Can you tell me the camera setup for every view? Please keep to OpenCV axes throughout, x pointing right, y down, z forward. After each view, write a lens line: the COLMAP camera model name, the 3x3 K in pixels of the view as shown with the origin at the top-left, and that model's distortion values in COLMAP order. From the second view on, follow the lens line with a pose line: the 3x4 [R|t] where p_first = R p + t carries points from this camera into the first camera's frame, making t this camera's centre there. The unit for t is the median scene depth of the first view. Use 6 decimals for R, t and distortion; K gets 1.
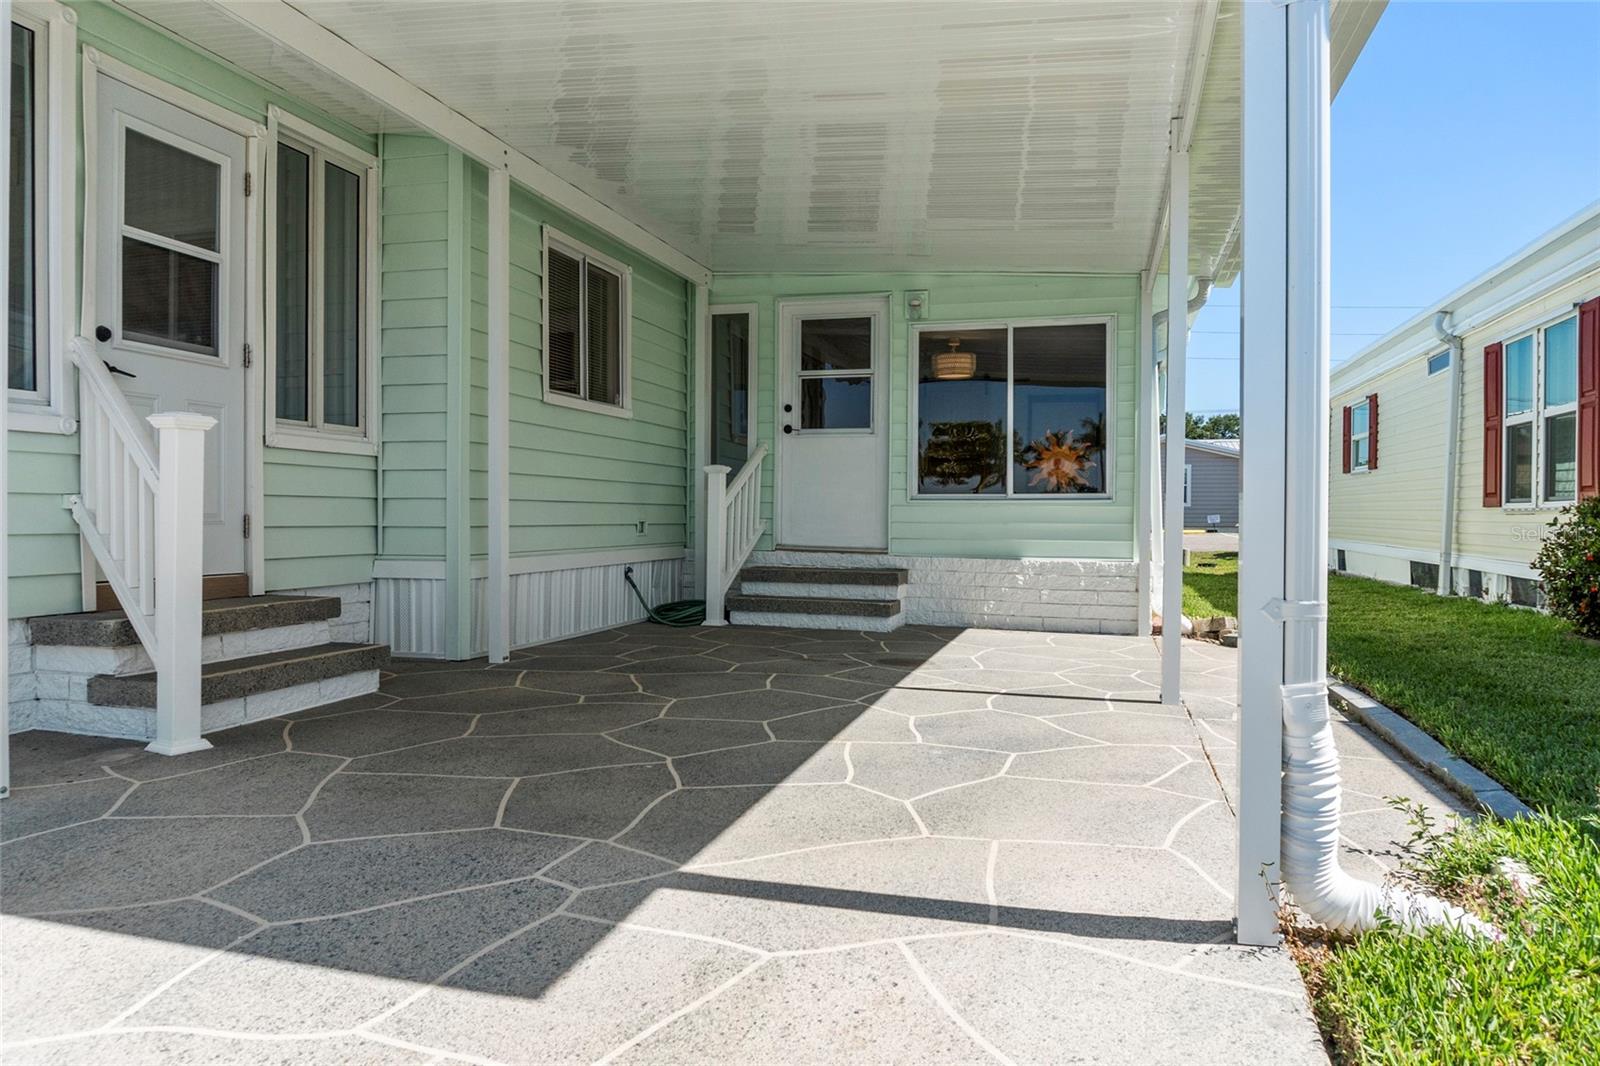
lens RADIAL K [[1077.1, 0, 808.7], [0, 1077.1, 522.5], [0, 0, 1]] dist [-0.041265, 0.011271]
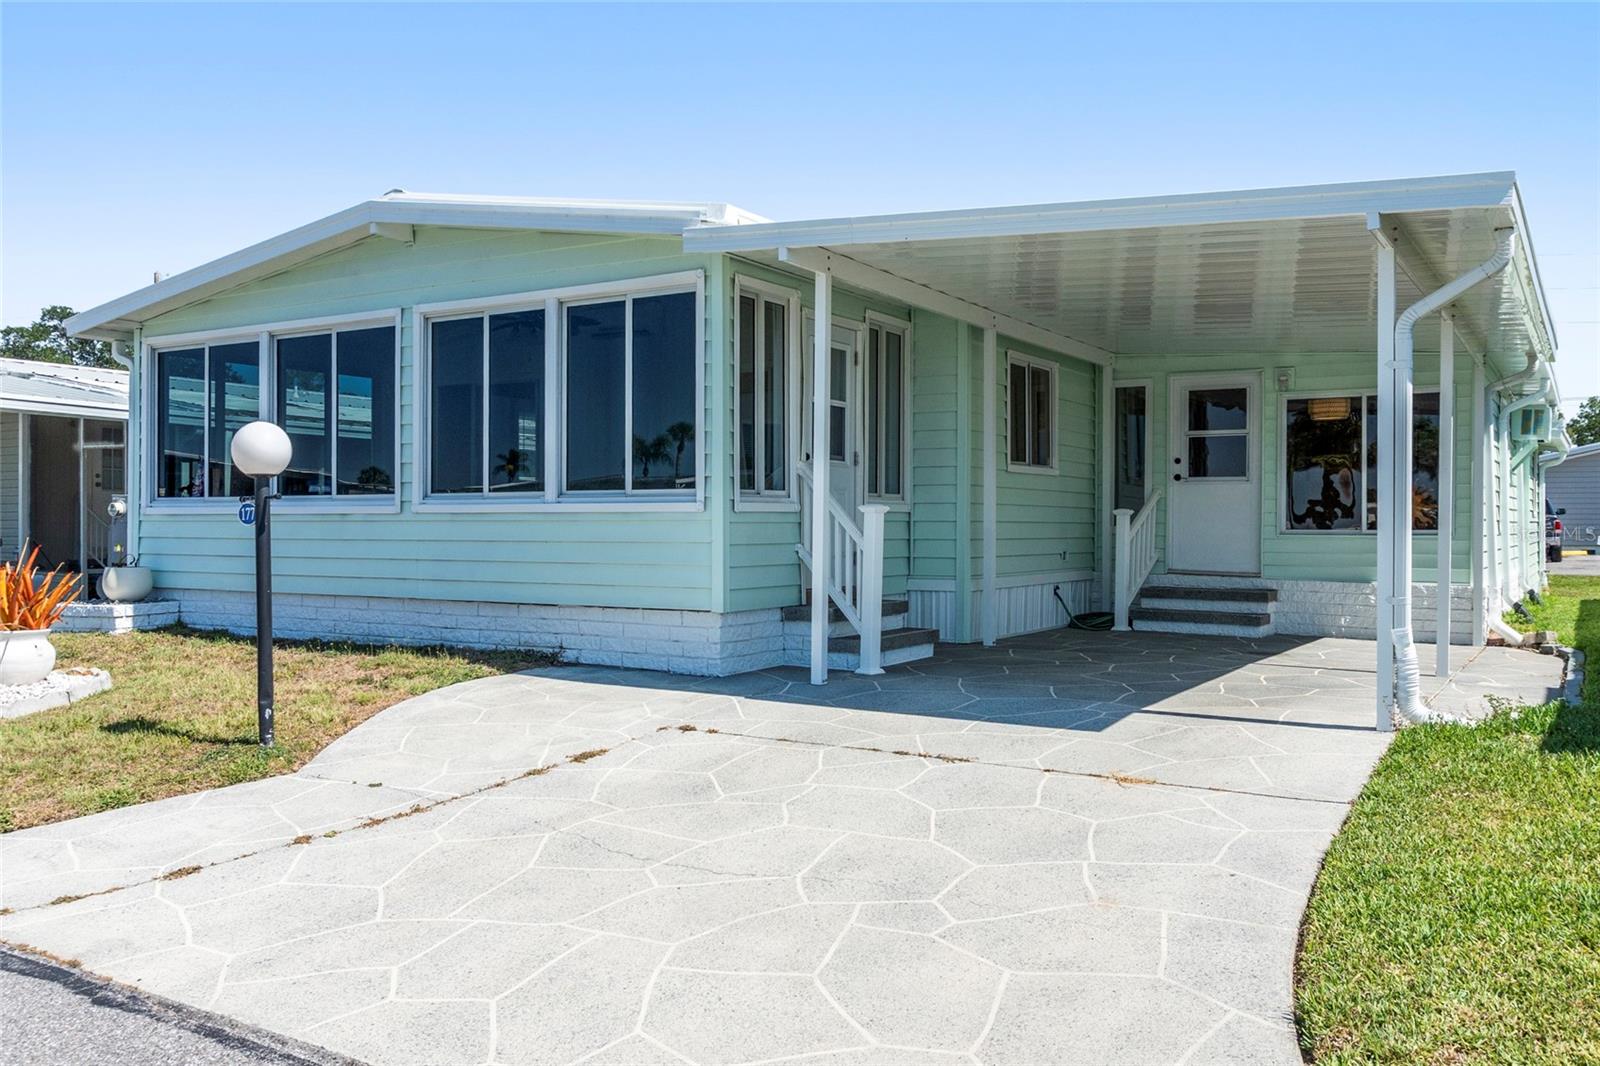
lens RADIAL K [[1327.7, 0, 798.1], [0, 1327.7, 532.4], [0, 0, 1]] dist [-0.018588, 0.025770]
pose [[0.959922, 0.000331, -0.280268, -0.011786], [-0.000837, 0.999998, -0.001686, -0.021529], [0.280267, 0.001853, 0.959920, -0.668957]]
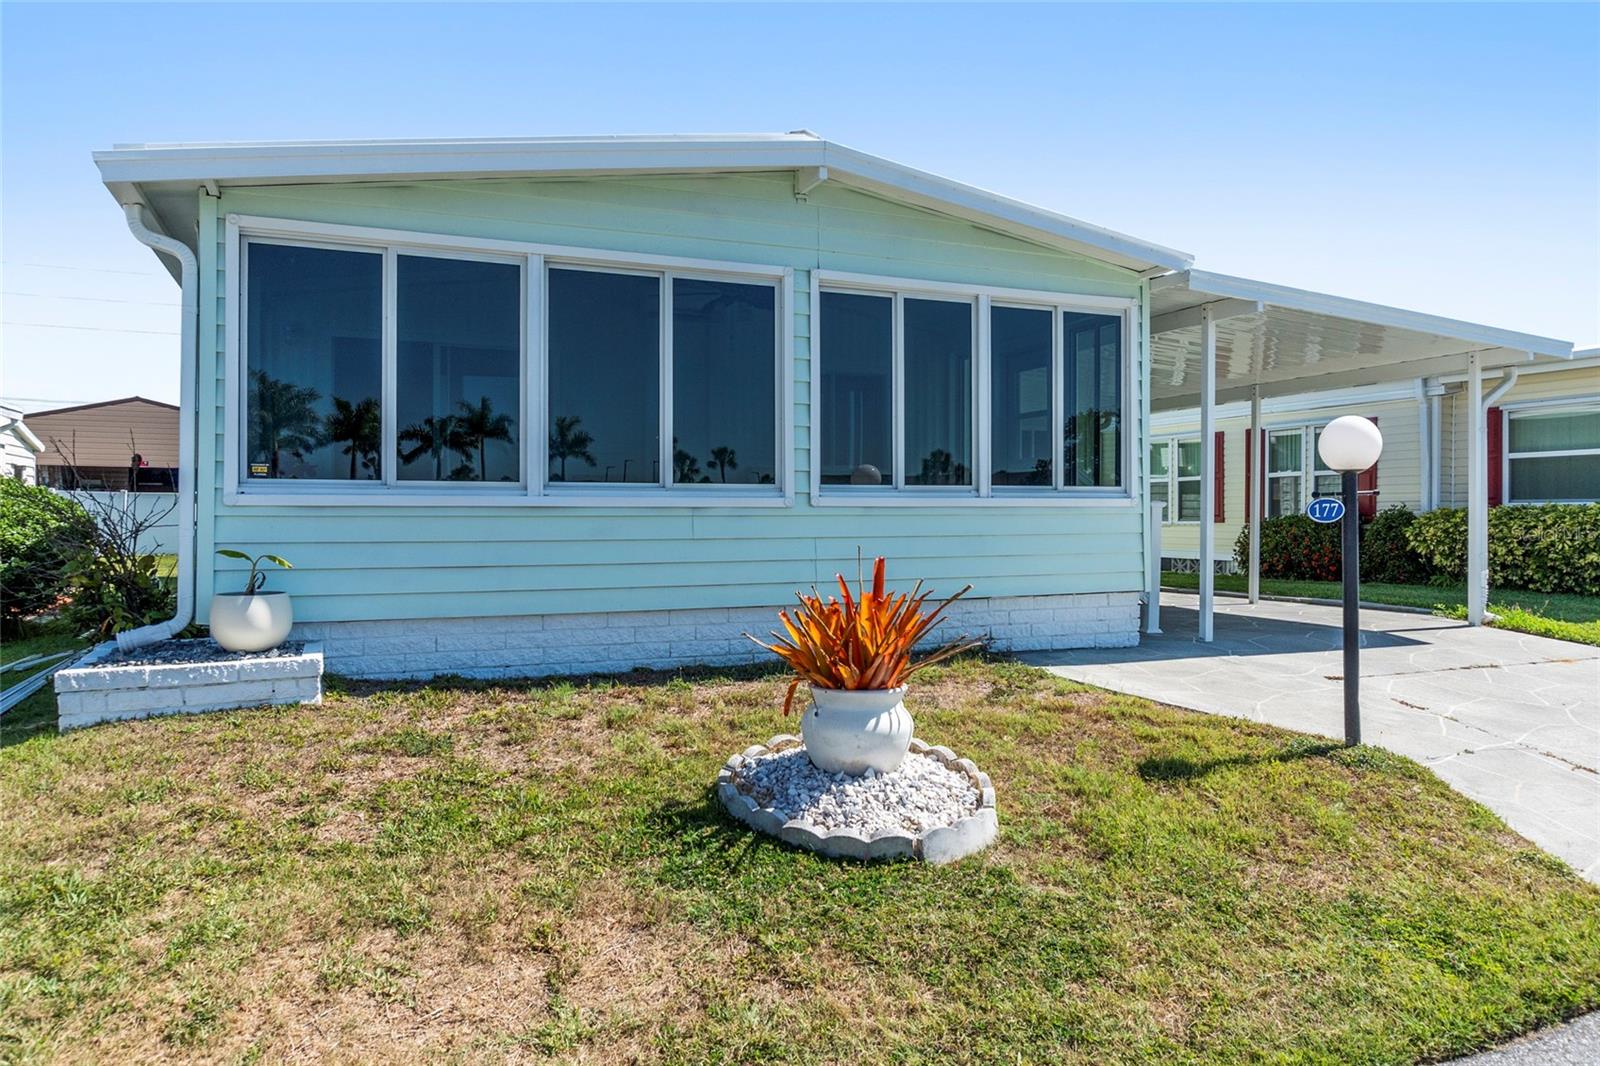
lens RADIAL K [[1077.1, 0, 790.7], [0, 1077.1, 523.5], [0, 0, 1]] dist [-0.041265, 0.011271]
pose [[0.790950, -0.010873, 0.611784, -1.329423], [0.006175, 0.999933, 0.009788, -0.037030], [-0.611850, -0.003964, 0.790964, -0.240670]]
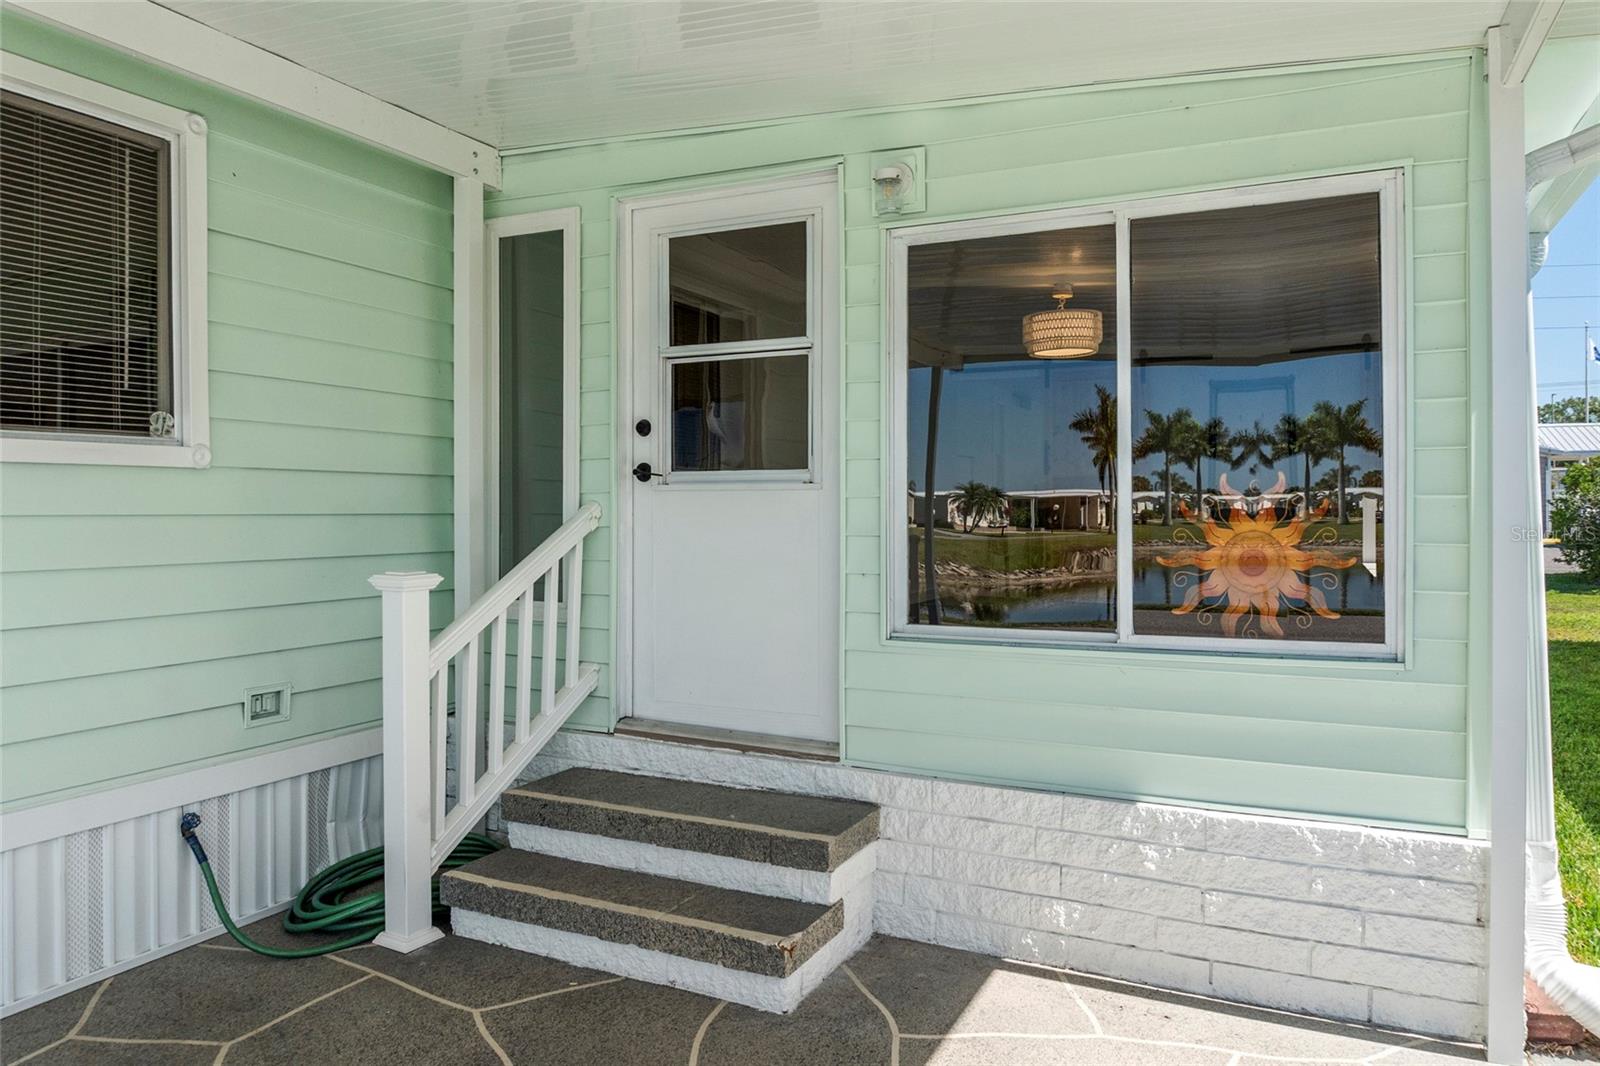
lens RADIAL K [[1077.1, 0, 811.6], [0, 1077.1, 511.1], [0, 0, 1]] dist [-0.041265, 0.011271]
pose [[0.987726, -0.006623, -0.156055, 0.138123], [0.004347, 0.999879, -0.014921, -0.068565], [0.156135, 0.014060, 0.987636, 0.602114]]
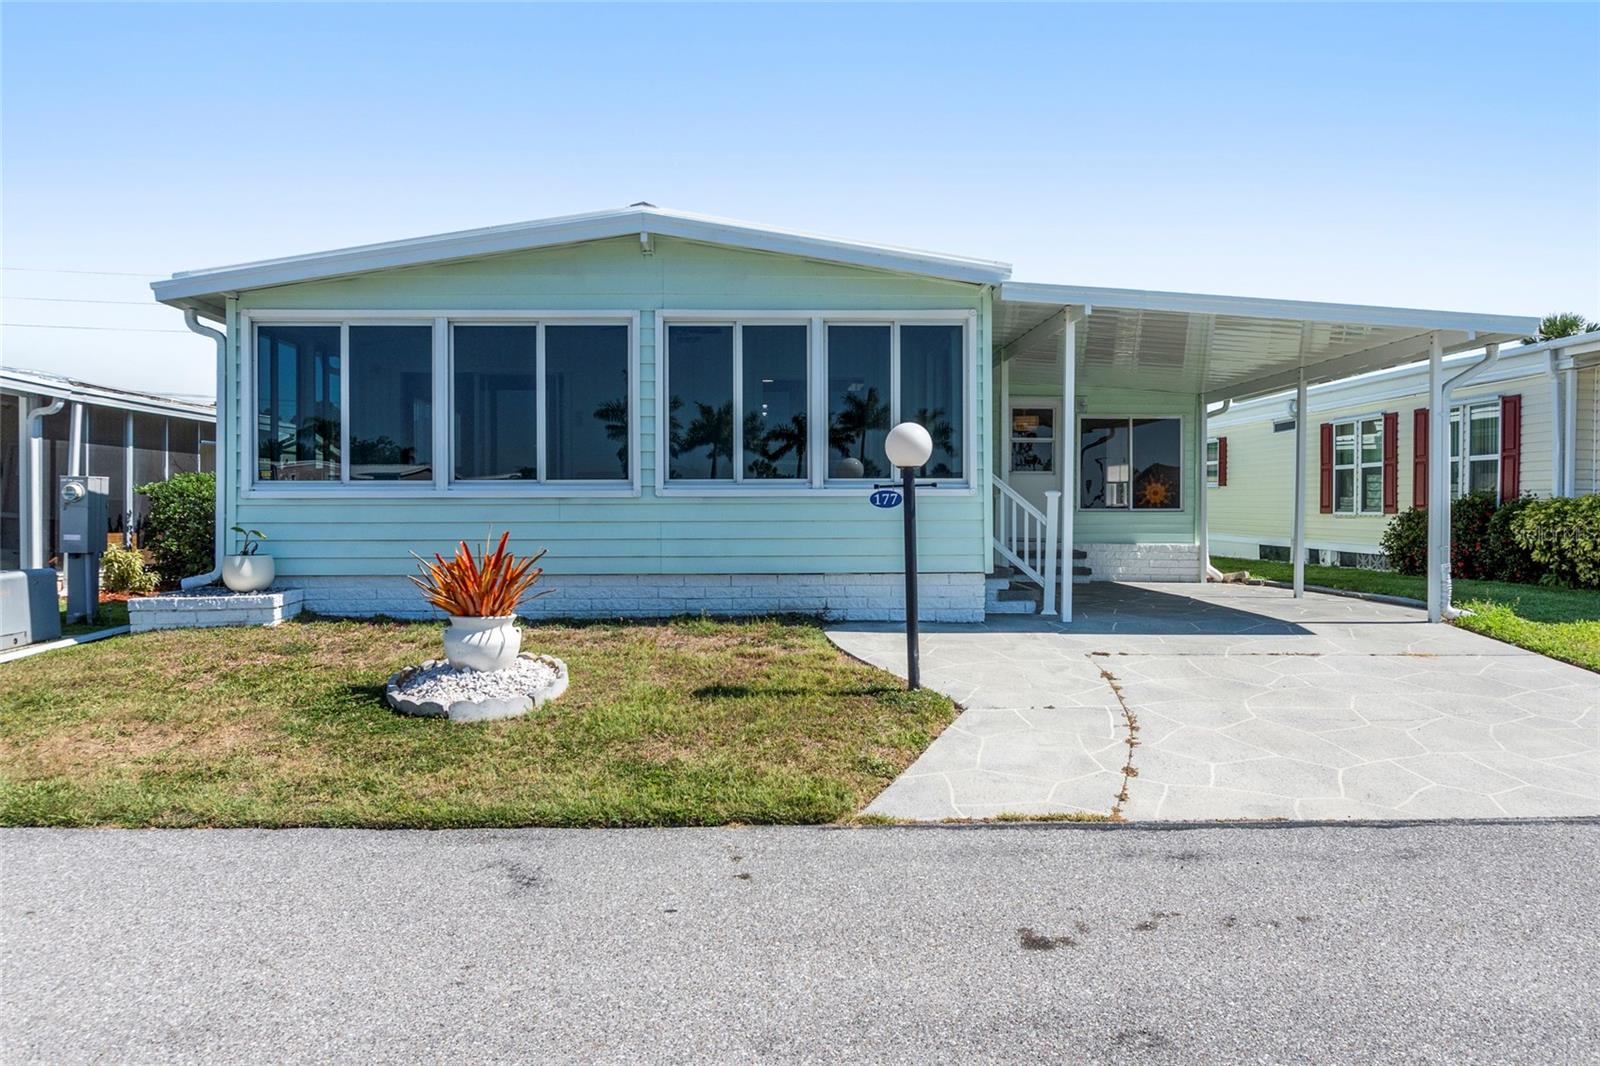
lens RADIAL K [[1161.2, 0, 796.2], [0, 1161.2, 529.4], [0, 0, 1]] dist [-0.026111, 0.001111]
pose [[0.959486, -0.010687, 0.281555, -0.957710], [0.007745, 0.999903, 0.011560, -0.020476], [-0.281651, -0.008911, 0.959476, -0.782189]]
